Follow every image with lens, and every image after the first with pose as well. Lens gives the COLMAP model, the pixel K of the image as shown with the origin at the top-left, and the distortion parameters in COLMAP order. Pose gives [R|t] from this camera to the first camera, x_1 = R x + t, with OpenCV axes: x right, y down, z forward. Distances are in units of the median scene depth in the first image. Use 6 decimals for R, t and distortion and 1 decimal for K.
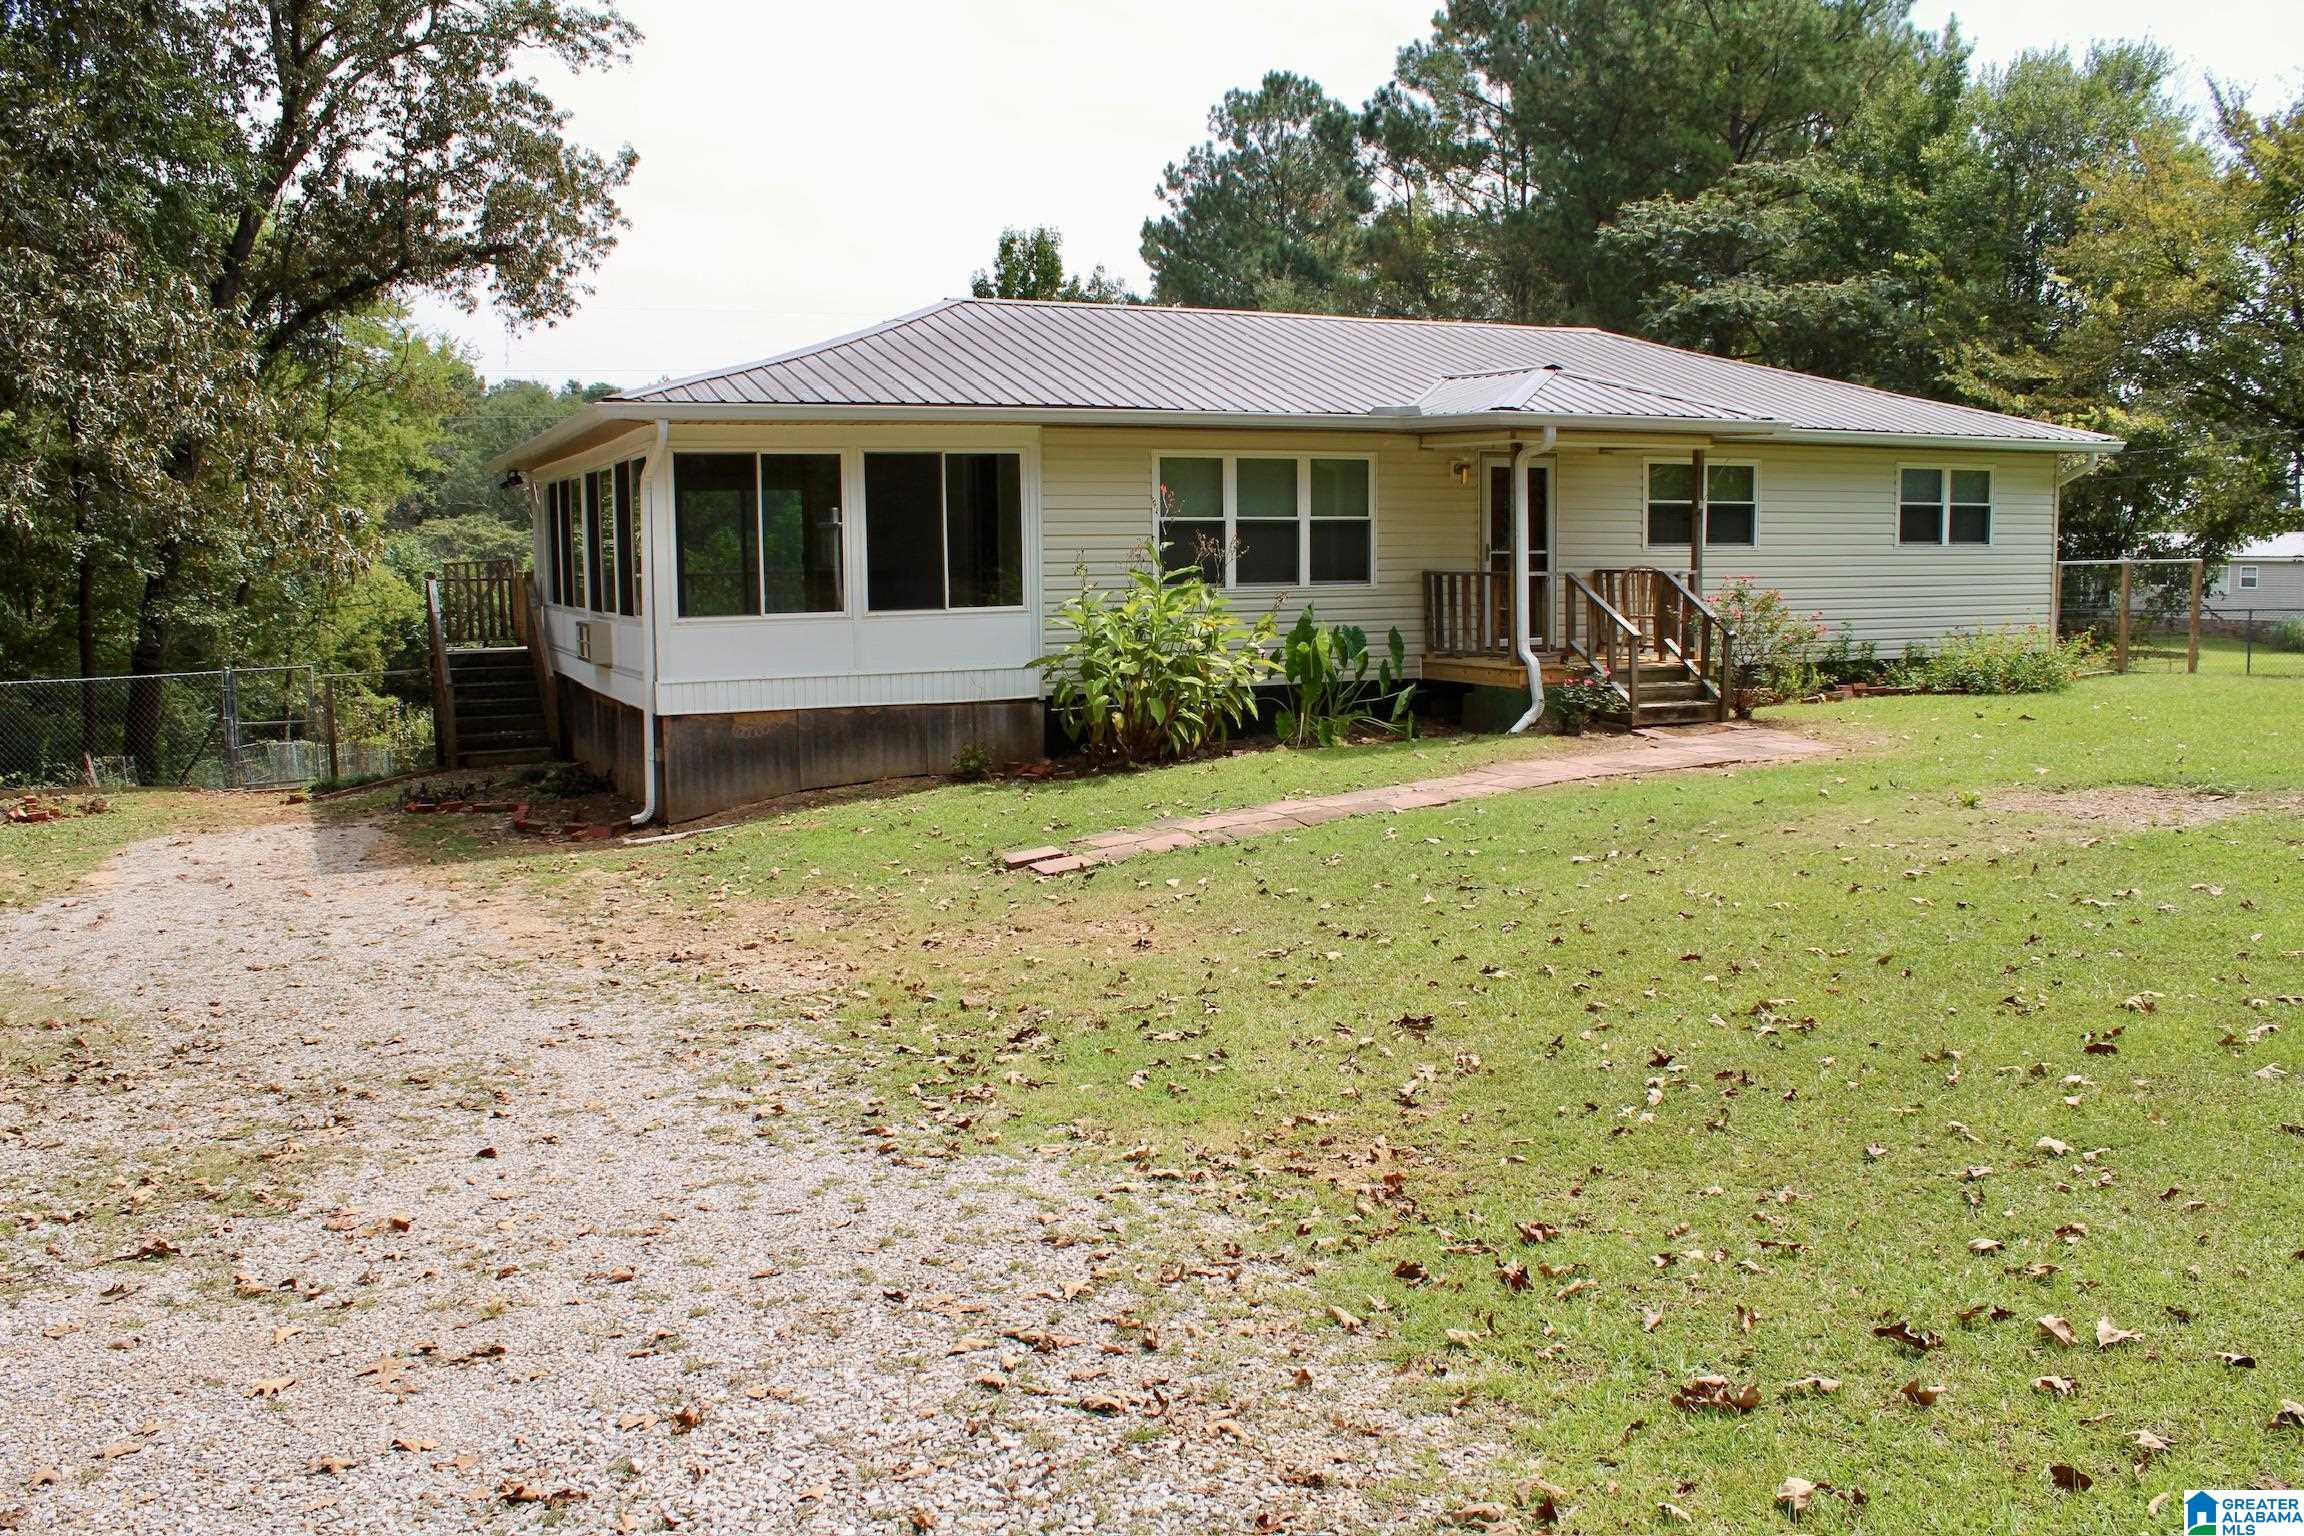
lens RADIAL K [[1852.0, 0, 1129.8], [0, 1852.0, 781.0], [0, 0, 1]] dist [-0.164605, 0.148707]
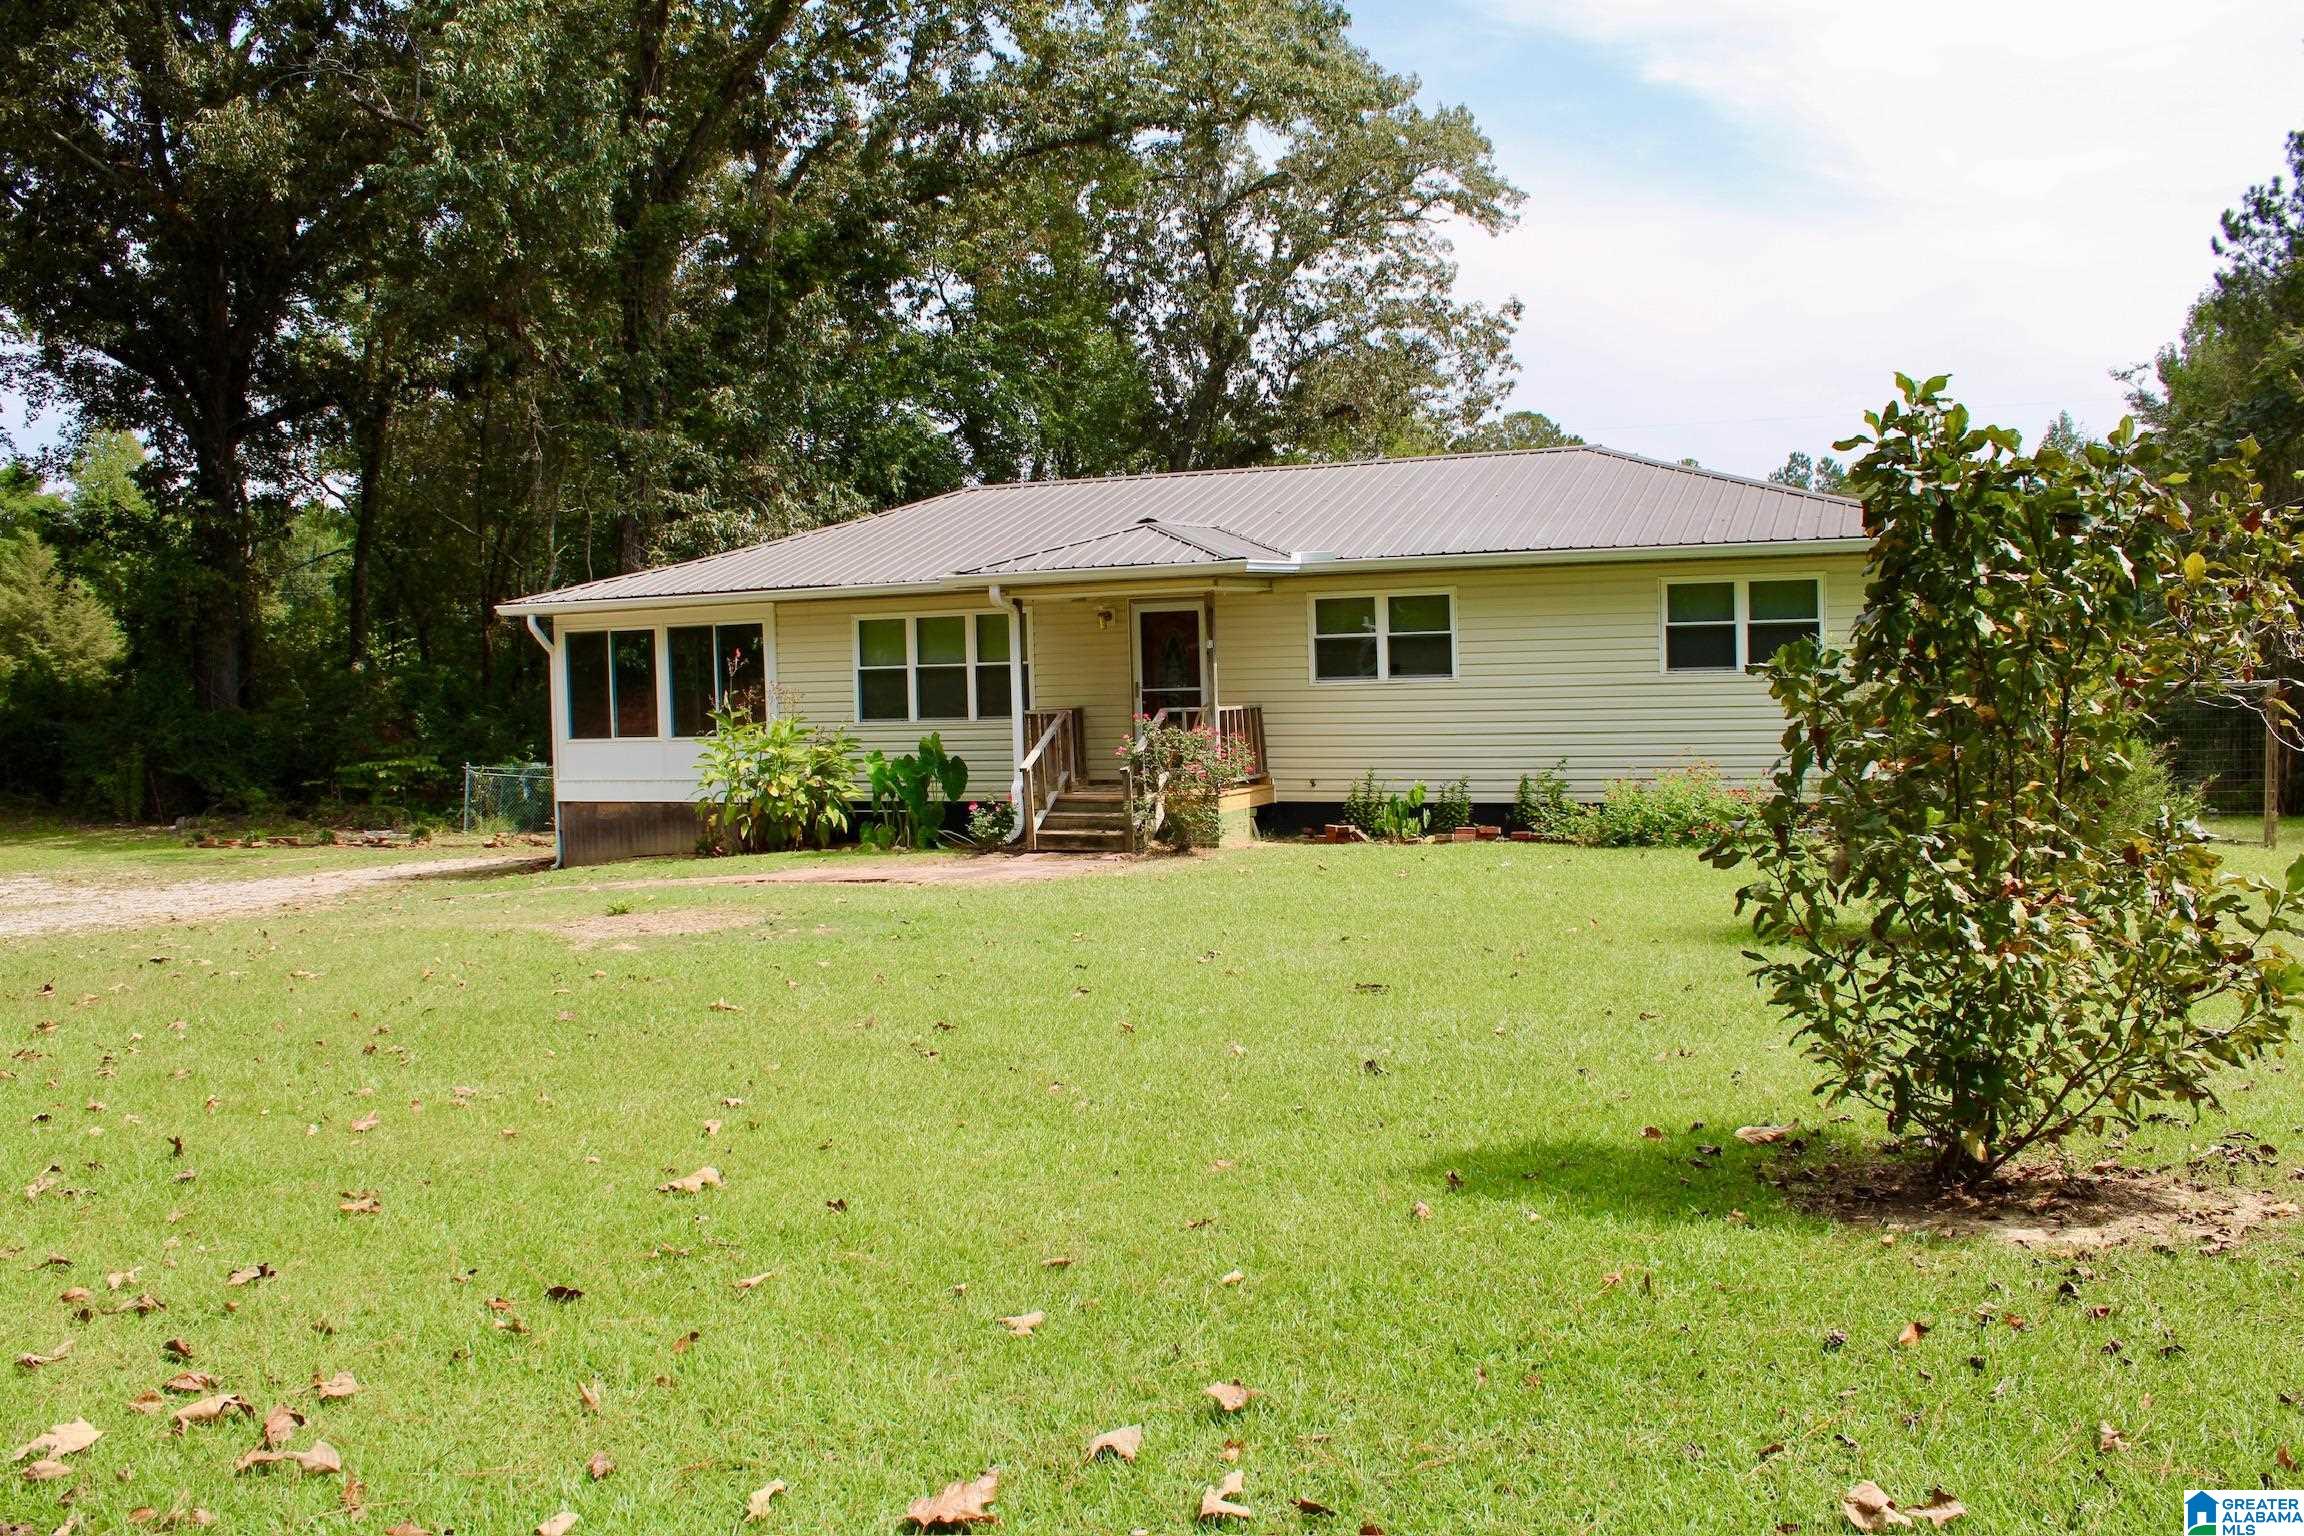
lens RADIAL K [[1852.0, 0, 1171.3], [0, 1852.0, 769.3], [0, 0, 1]] dist [-0.164605, 0.148707]
pose [[0.690700, 0.030345, -0.722505, 1.065737], [-0.072702, 0.996971, -0.027630, -0.050404], [0.719478, 0.071612, 0.690814, 0.264066]]
